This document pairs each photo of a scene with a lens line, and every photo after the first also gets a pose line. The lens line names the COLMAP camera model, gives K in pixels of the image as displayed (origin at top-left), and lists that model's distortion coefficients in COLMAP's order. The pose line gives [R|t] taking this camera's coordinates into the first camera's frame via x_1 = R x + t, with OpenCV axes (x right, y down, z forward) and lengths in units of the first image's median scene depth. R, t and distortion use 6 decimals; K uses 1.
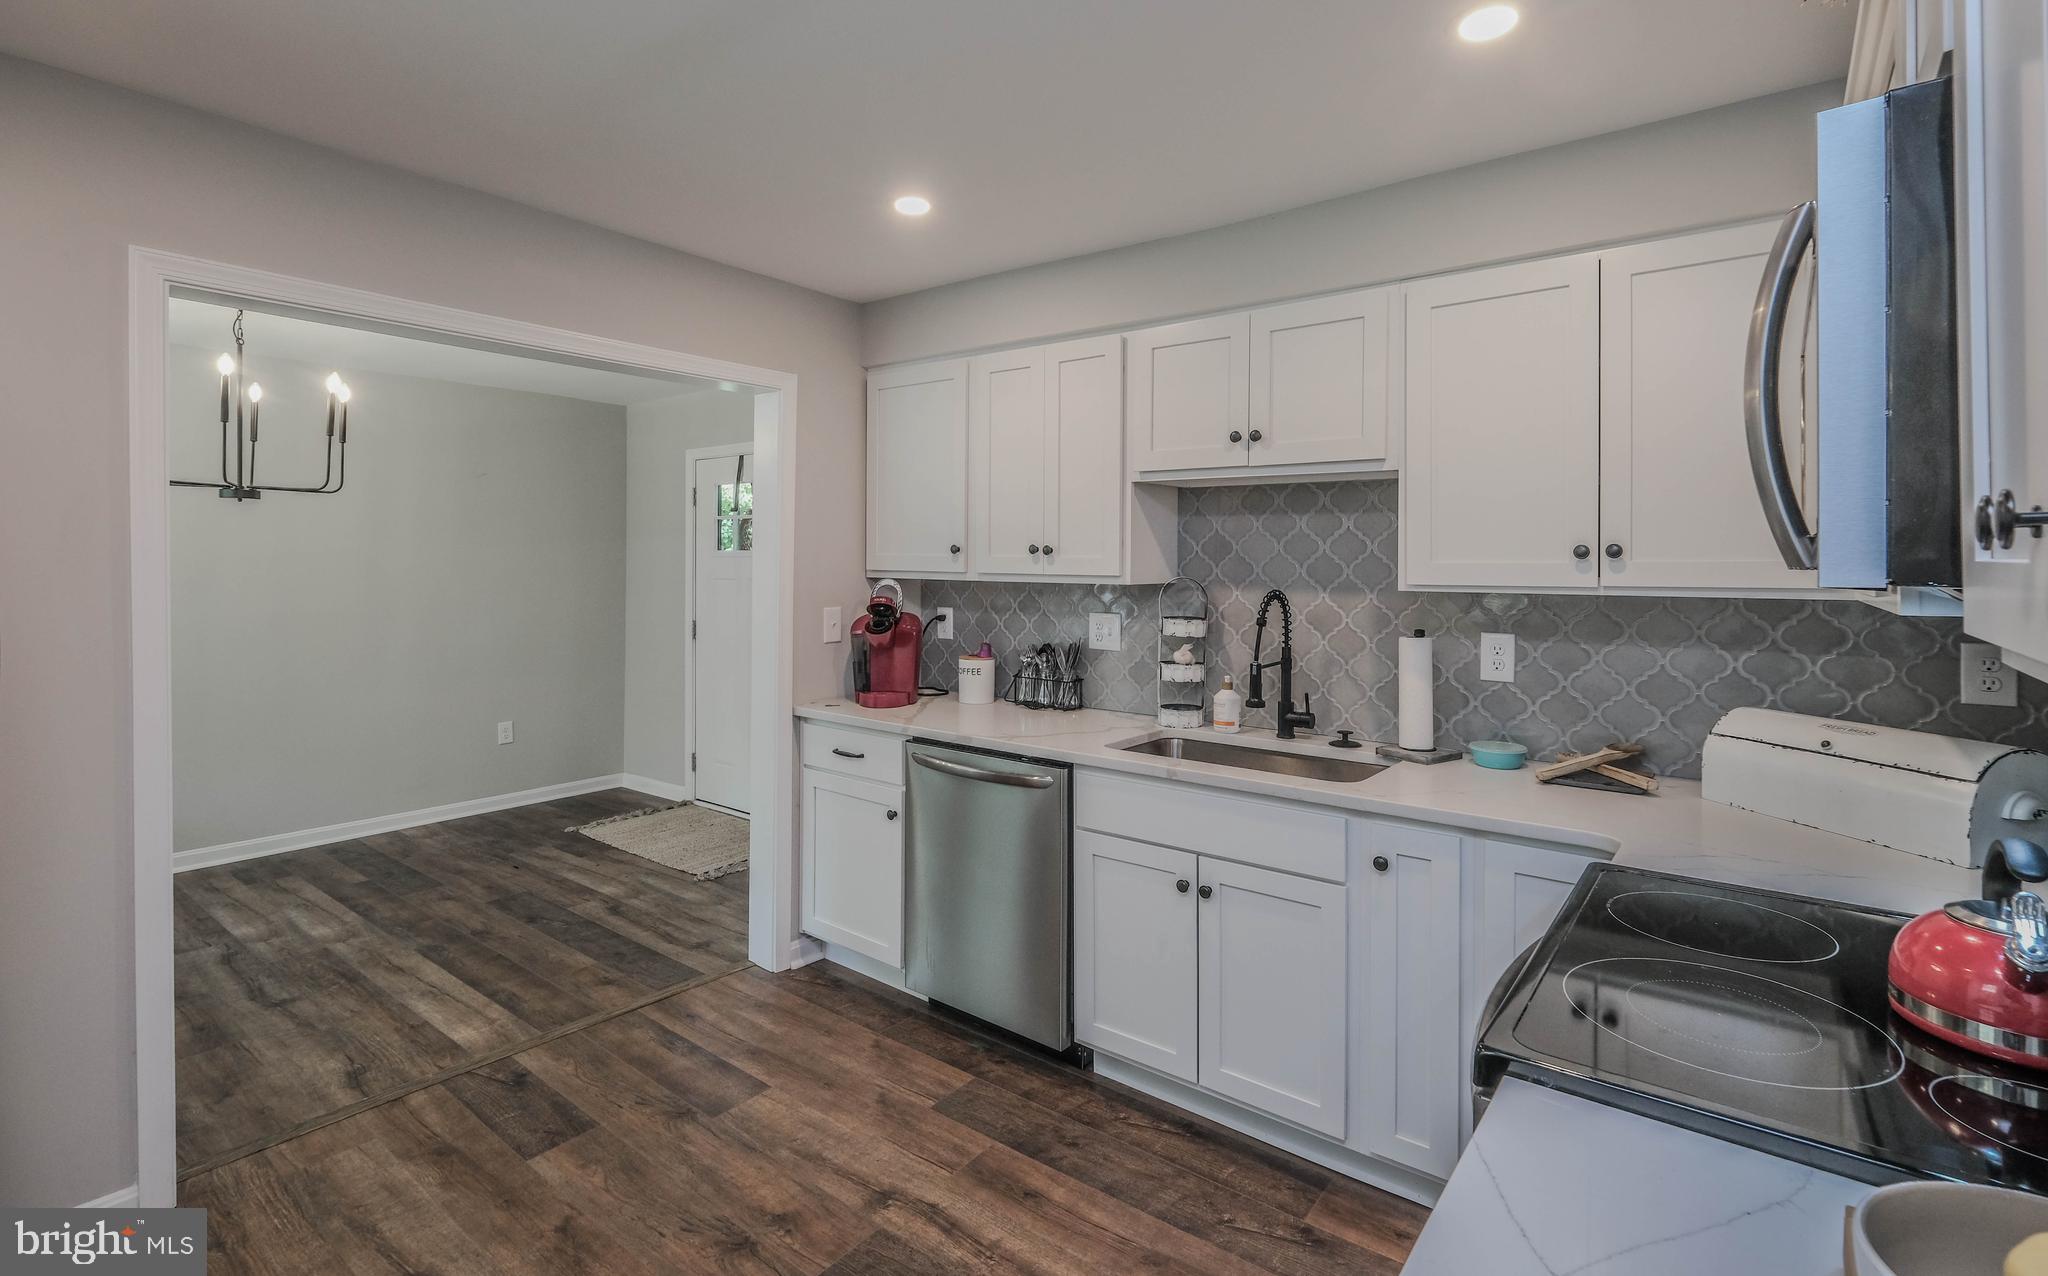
lens RADIAL K [[959.7, 0, 982.0], [0, 959.7, 552.3], [0, 0, 1]] dist [-0.001902, 0.001020]
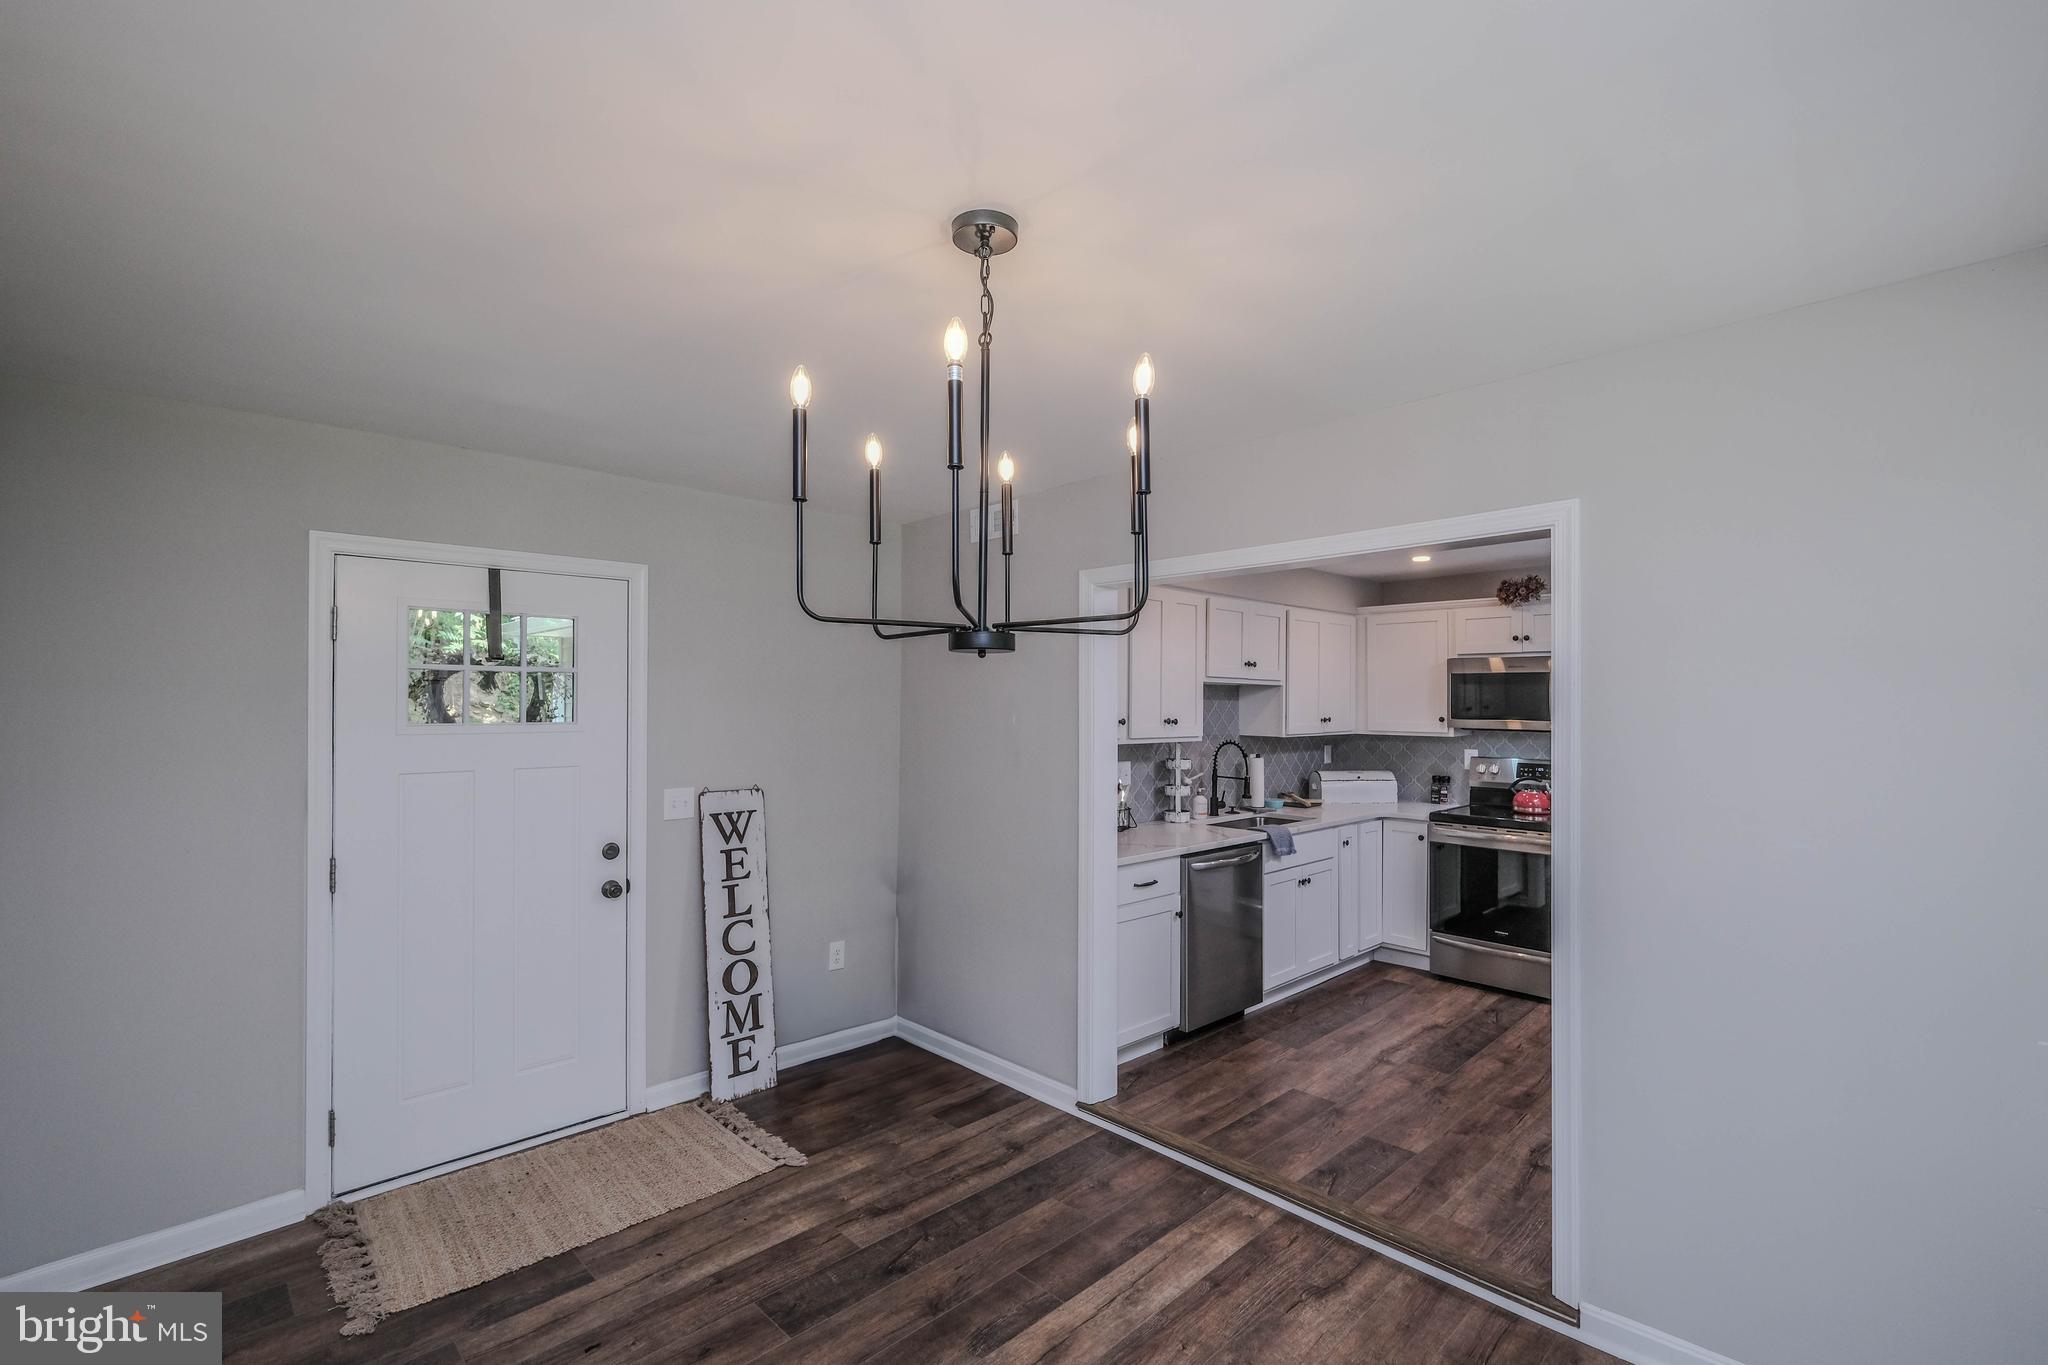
lens RADIAL K [[920.3, 0, 1019.5], [0, 920.3, 679.1], [0, 0, 1]] dist [-0.013238, 0.000522]
pose [[0.109448, 0.028102, 0.993595, -1.588093], [-0.005169, 0.999603, -0.027702, -0.030988], [-0.993979, -0.002104, 0.109550, 1.190650]]
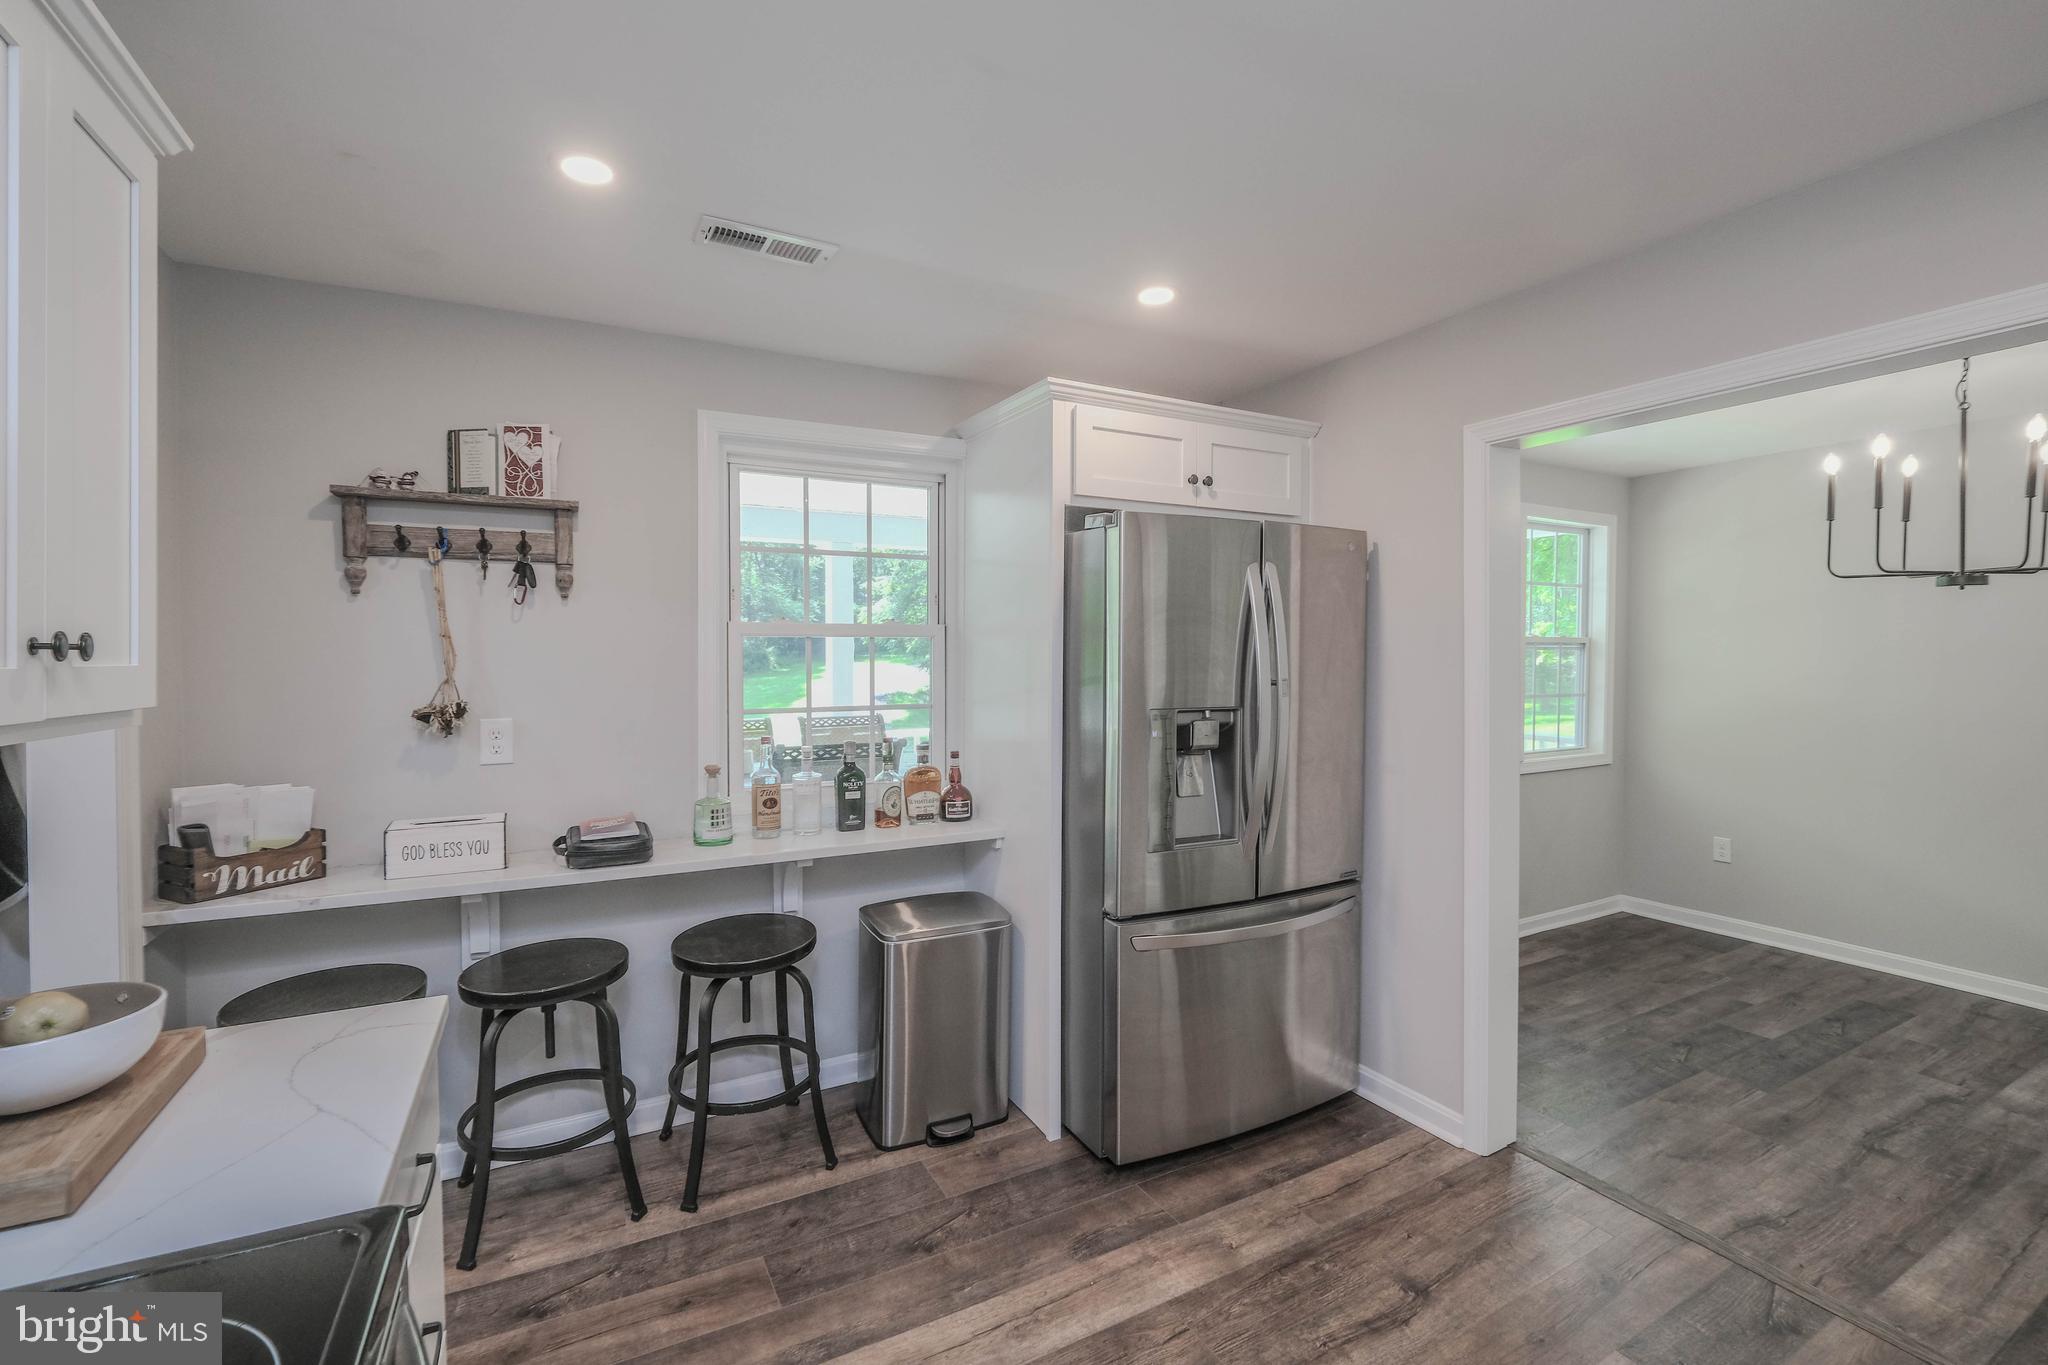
lens RADIAL K [[920.3, 0, 1056.9], [0, 920.3, 686.1], [0, 0, 1]] dist [-0.013238, 0.000522]
pose [[-0.361387, 0.031143, -0.931896, 0.372796], [0.003679, 0.999482, 0.031975, 0.007177], [0.932409, 0.008127, -0.361315, 0.678132]]
